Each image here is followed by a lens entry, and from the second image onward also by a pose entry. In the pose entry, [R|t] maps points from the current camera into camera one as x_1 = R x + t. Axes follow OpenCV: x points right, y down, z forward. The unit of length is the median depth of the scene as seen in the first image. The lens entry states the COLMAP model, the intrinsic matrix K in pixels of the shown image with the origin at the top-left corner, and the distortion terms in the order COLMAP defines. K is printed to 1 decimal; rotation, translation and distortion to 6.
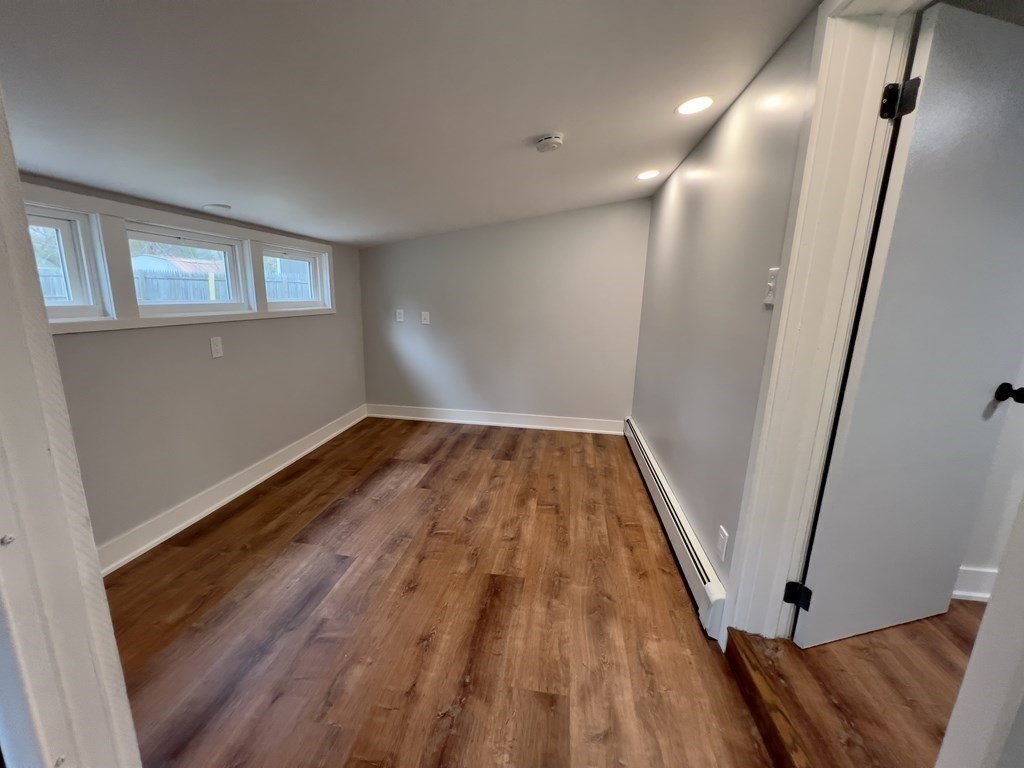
lens RADIAL K [[408.9, 0, 508.6], [0, 408.9, 383.4], [0, 0, 1]] dist [-0.000295, 0.000211]
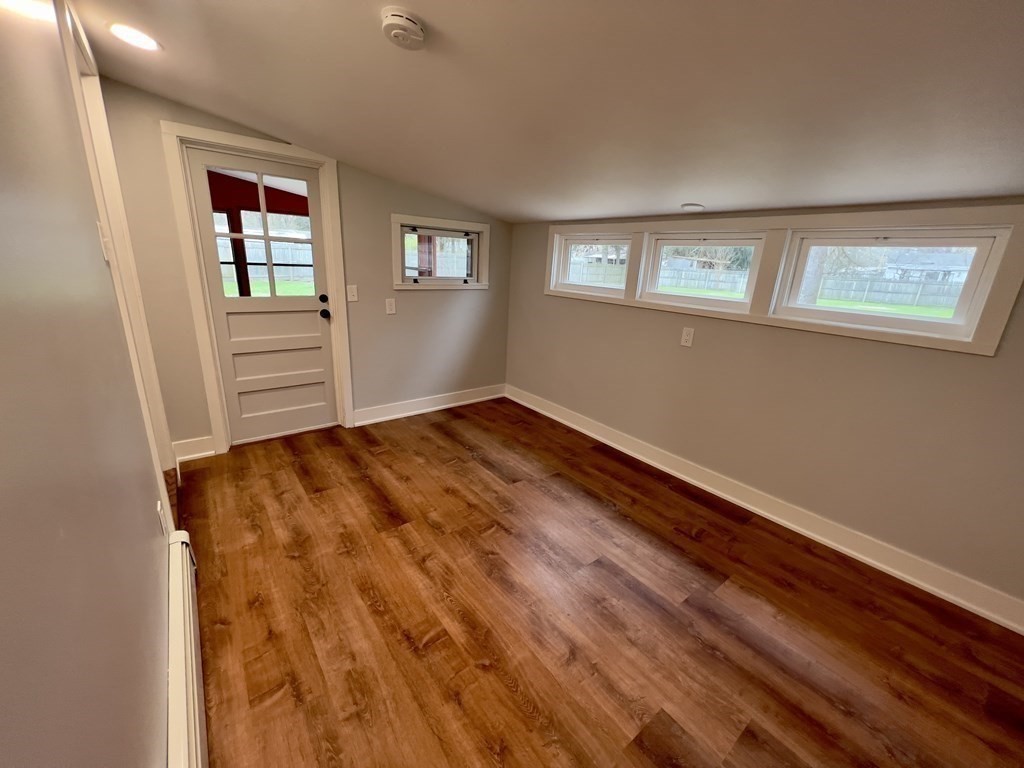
lens RADIAL K [[408.9, 0, 508.6], [0, 408.9, 383.4], [0, 0, 1]] dist [-0.000295, 0.000211]
pose [[-0.689808, 0.147517, -0.708805, 0.446028], [-0.222460, 0.888473, 0.401408, -0.337649], [0.688968, 0.434574, -0.580058, 1.481270]]
